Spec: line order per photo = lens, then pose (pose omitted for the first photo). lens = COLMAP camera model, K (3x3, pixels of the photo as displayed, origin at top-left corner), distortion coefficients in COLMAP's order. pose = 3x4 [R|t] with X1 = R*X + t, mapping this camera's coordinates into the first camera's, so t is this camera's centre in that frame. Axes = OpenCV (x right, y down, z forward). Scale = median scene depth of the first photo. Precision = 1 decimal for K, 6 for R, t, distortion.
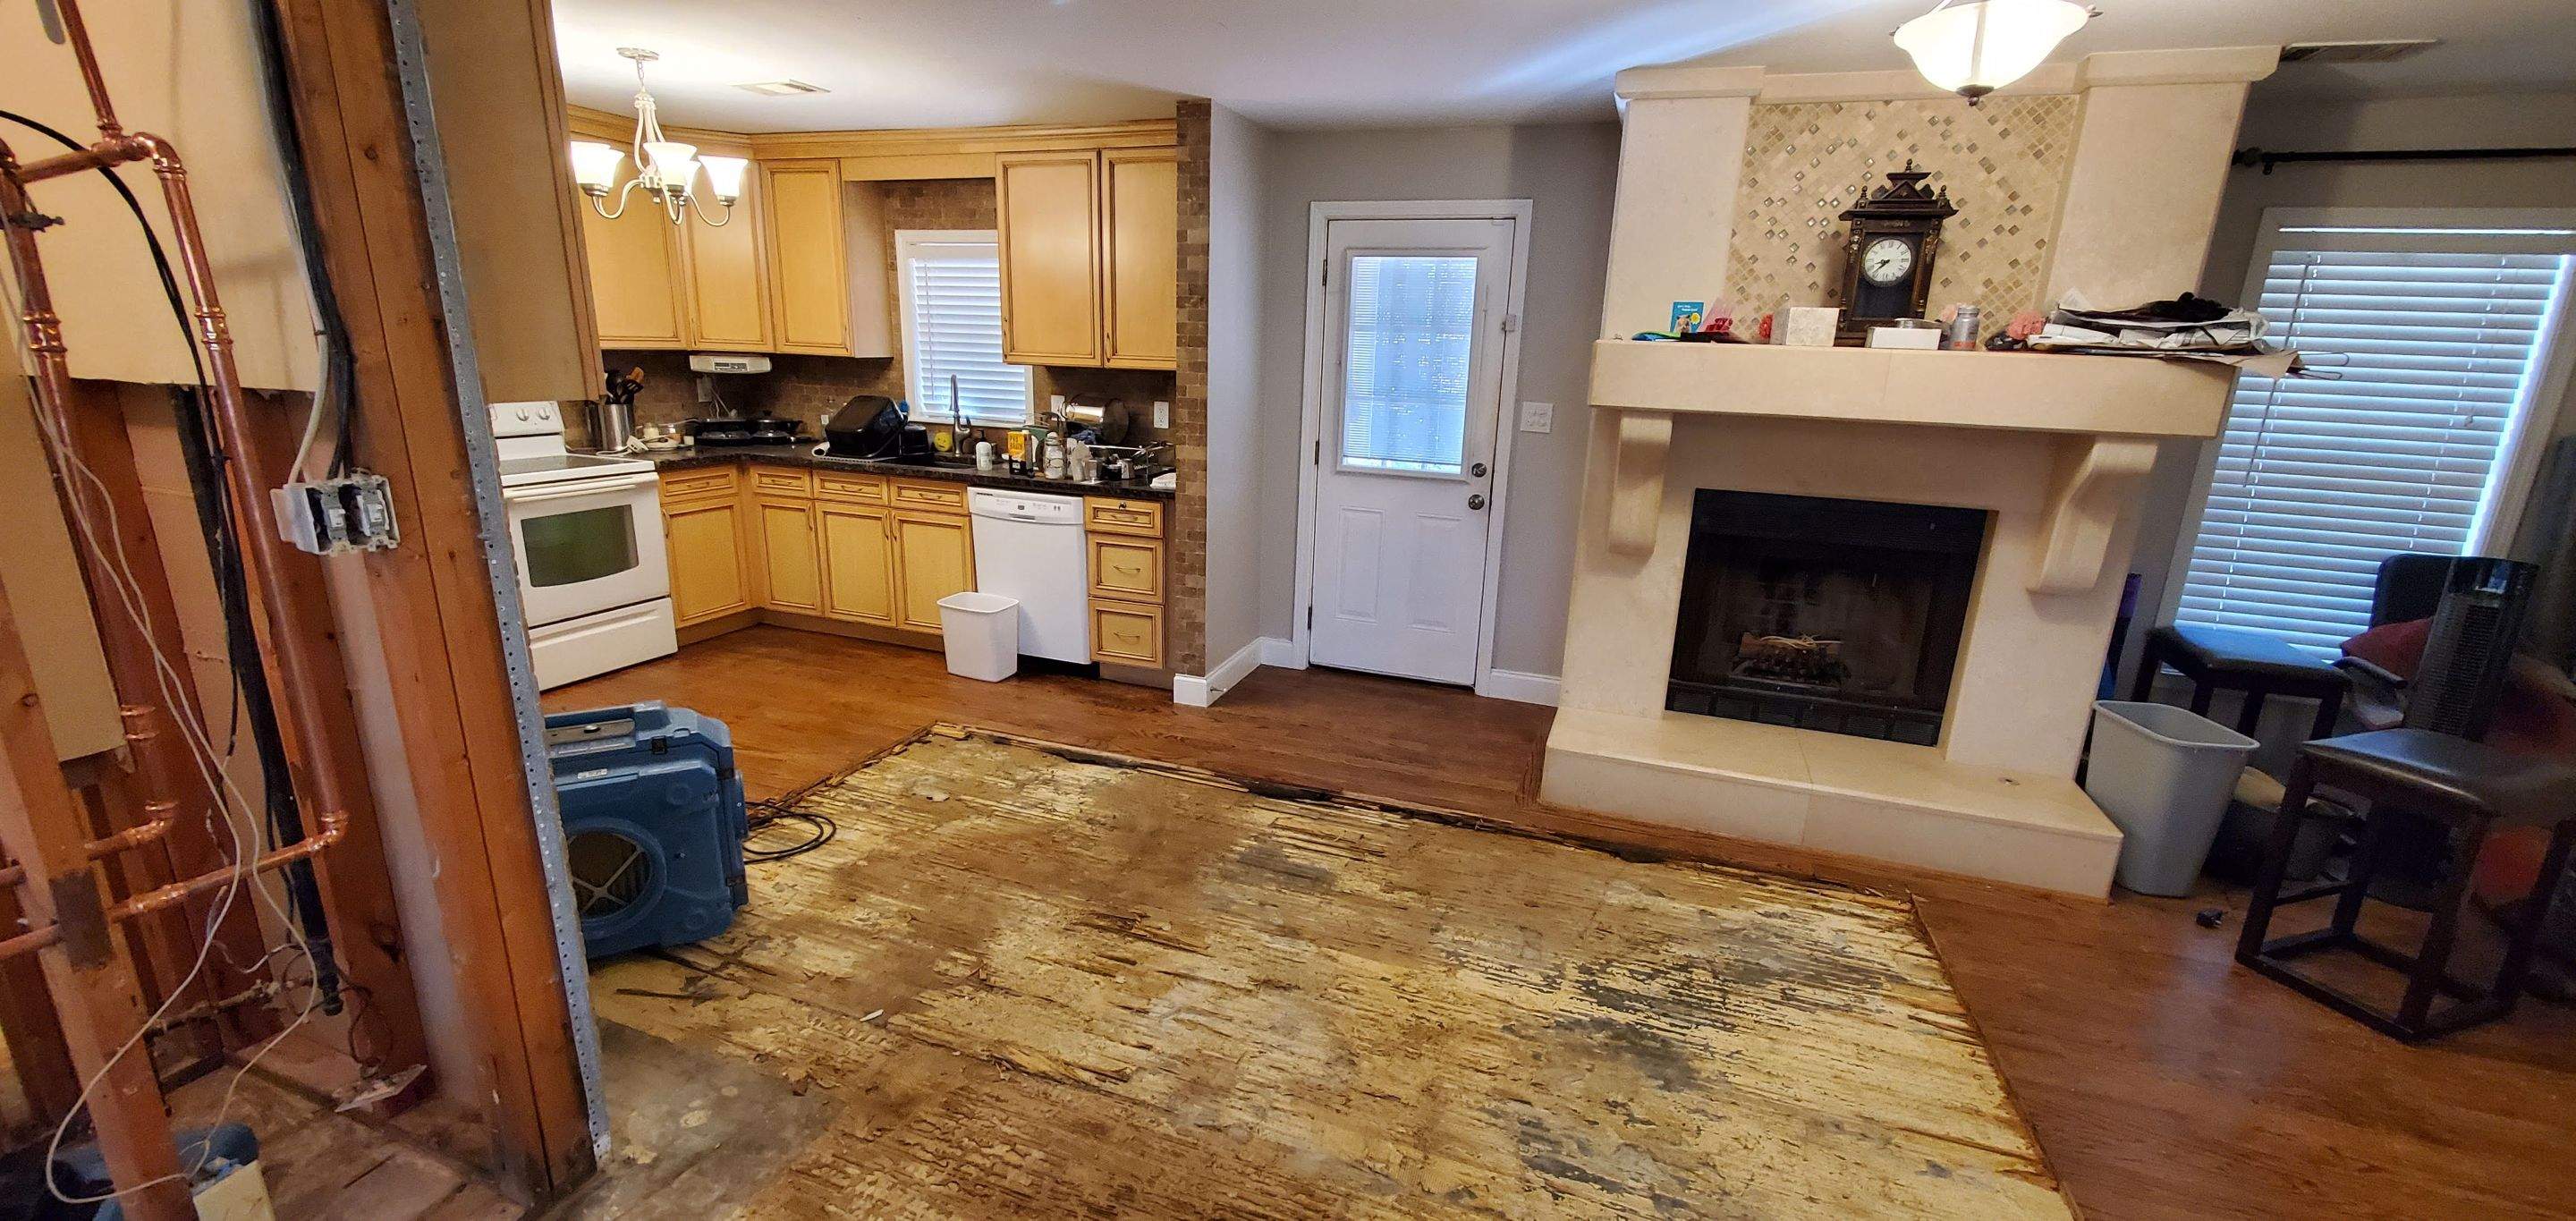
lens RADIAL K [[1027.6, 0, 1282.5], [0, 1027.6, 620.9], [0, 0, 1]] dist [-0.000531, -0.000829]
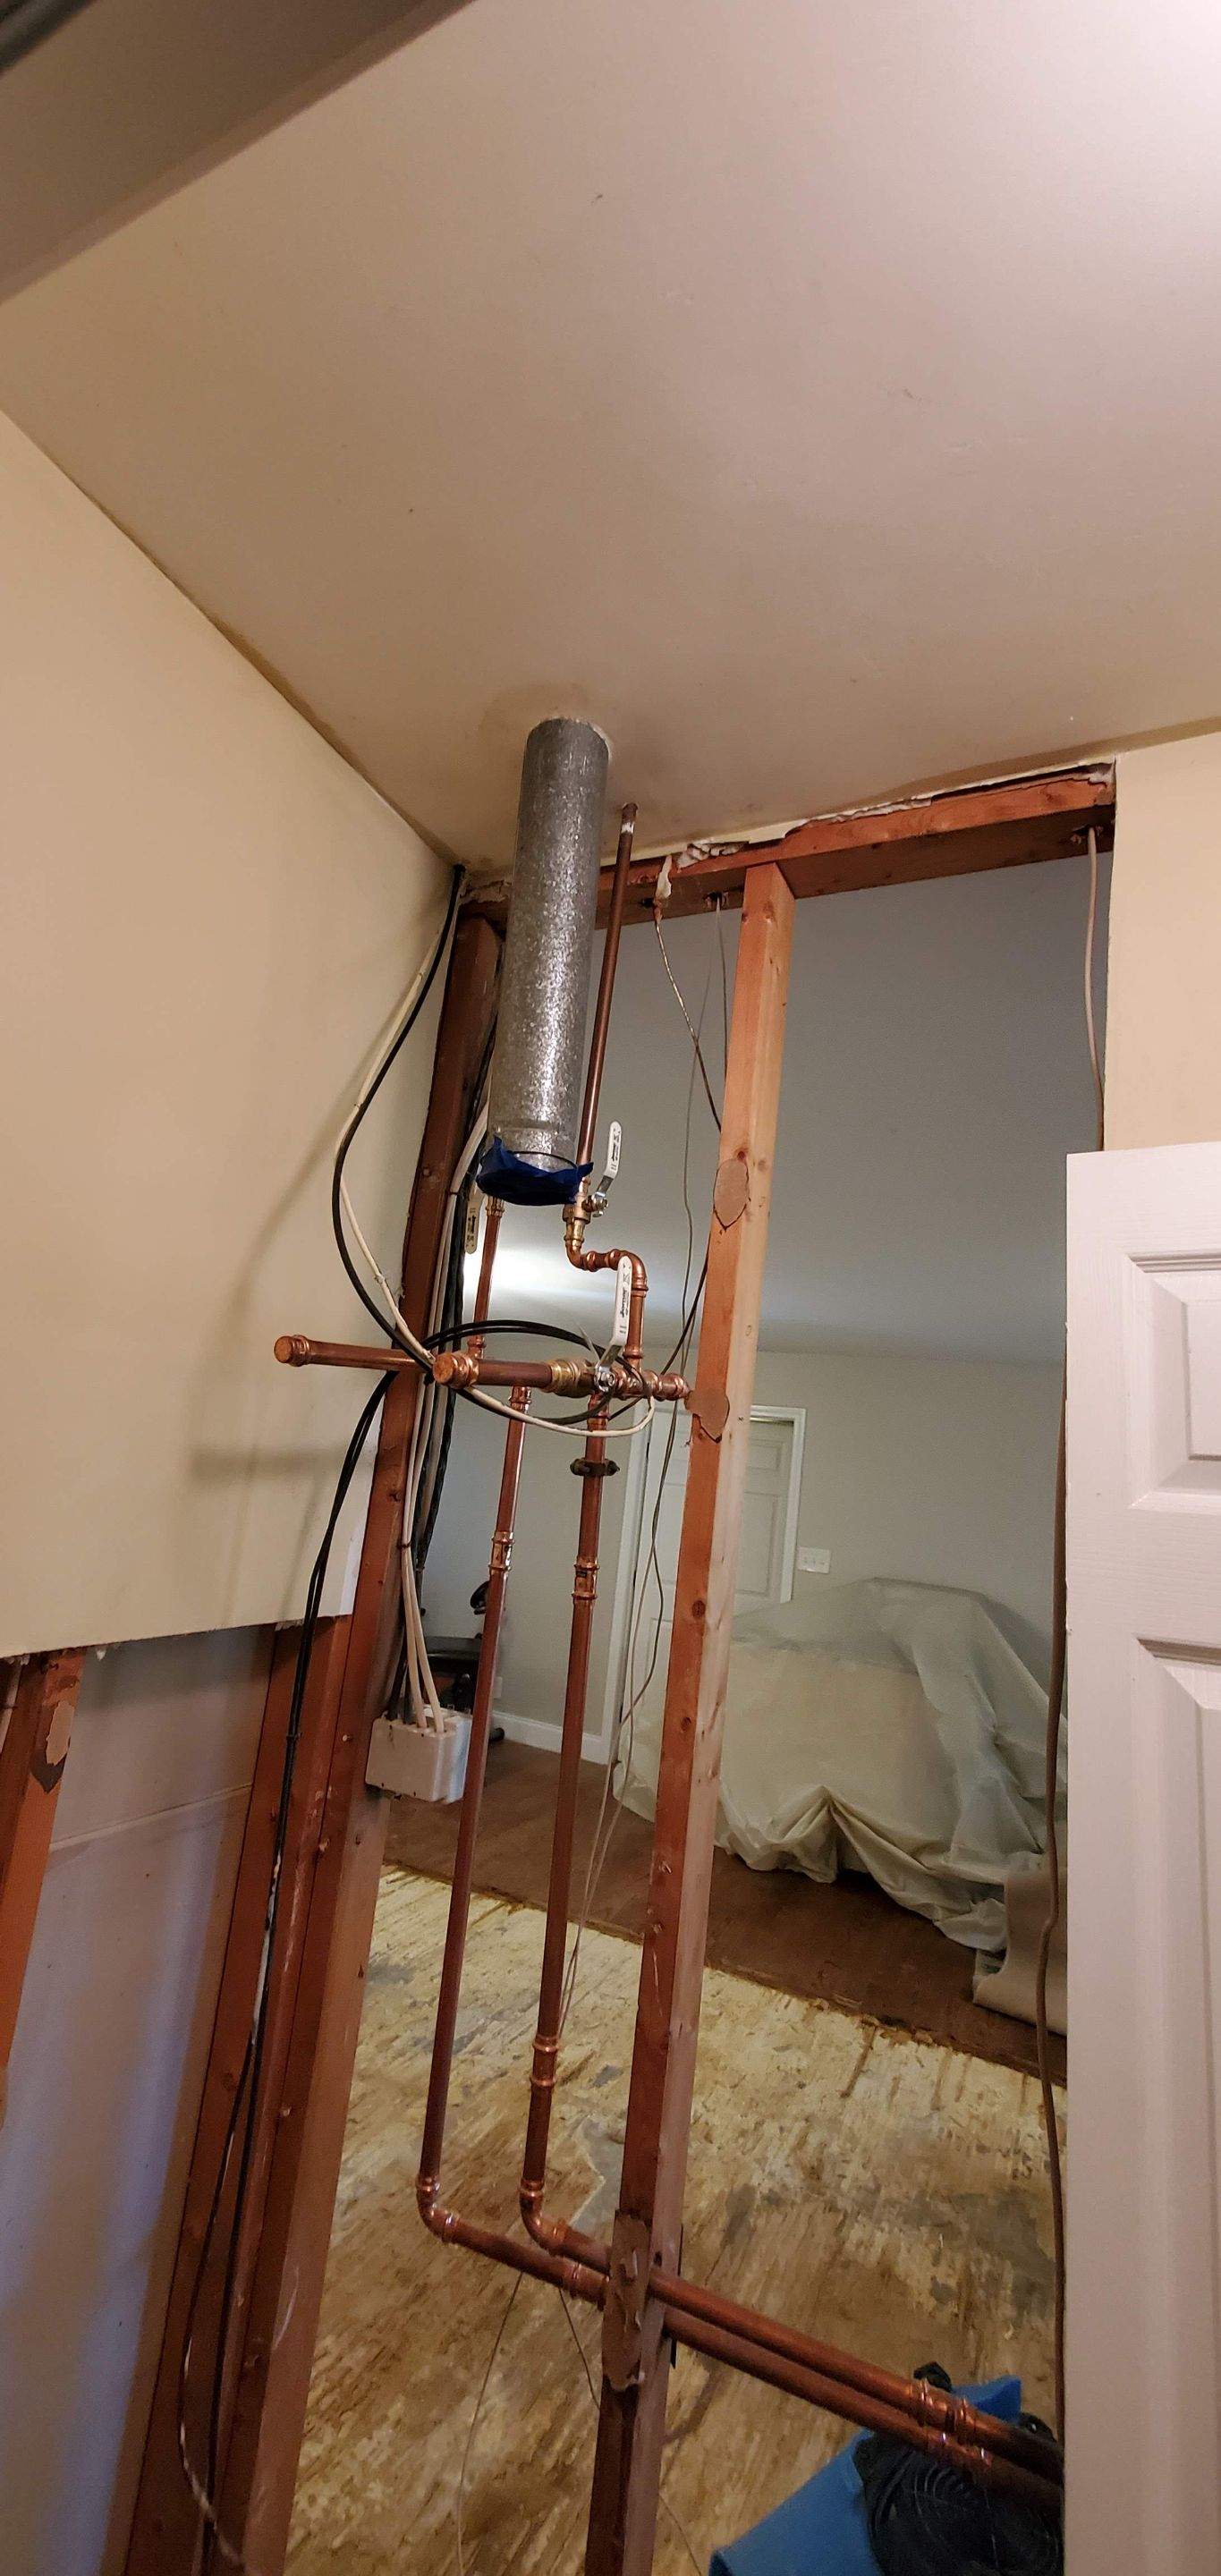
lens RADIAL K [[1029.4, 0, 586.0], [0, 1029.4, 1282.5], [0, 0, 1]] dist [0.006976, -0.002767]
pose [[0.109655, 0.157456, 0.981419, -0.860786], [0.162488, 0.971251, -0.173980, -0.151155], [-0.980599, 0.178546, 0.080918, 0.335973]]
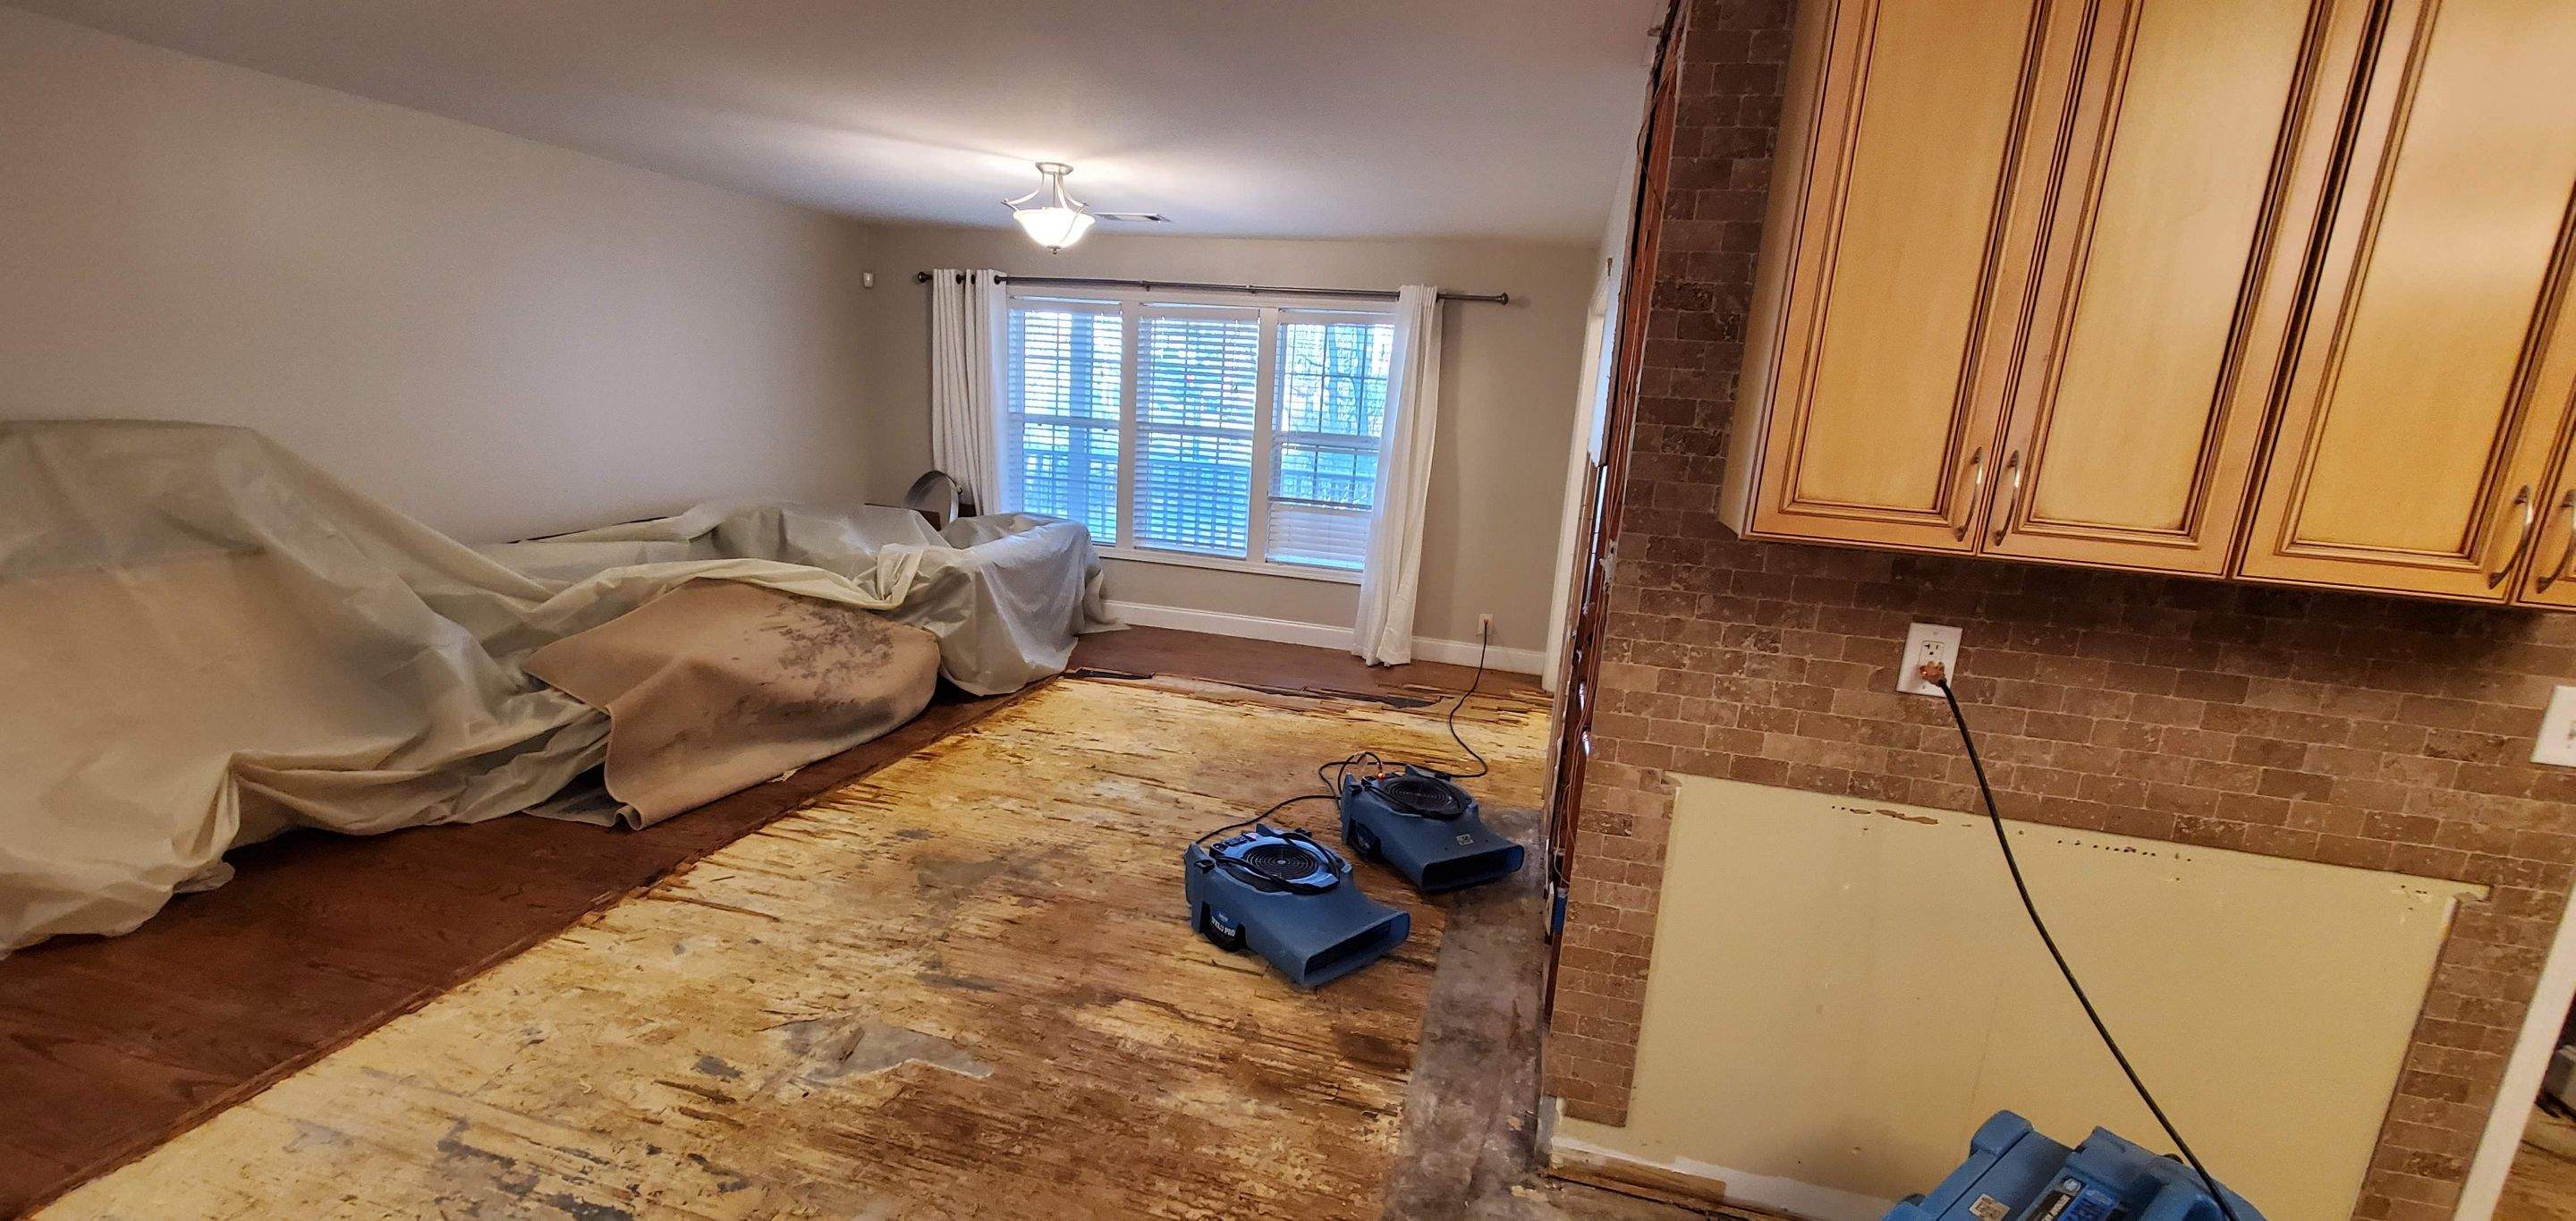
lens RADIAL K [[1029.4, 0, 1293.9], [0, 1029.4, 620.5], [0, 0, 1]] dist [0.006976, -0.002767]
pose [[-0.989685, -0.070841, -0.124519, -0.135054], [-0.120848, 0.879618, 0.460073, -0.305450], [0.076937, 0.470376, -0.879106, 1.065564]]
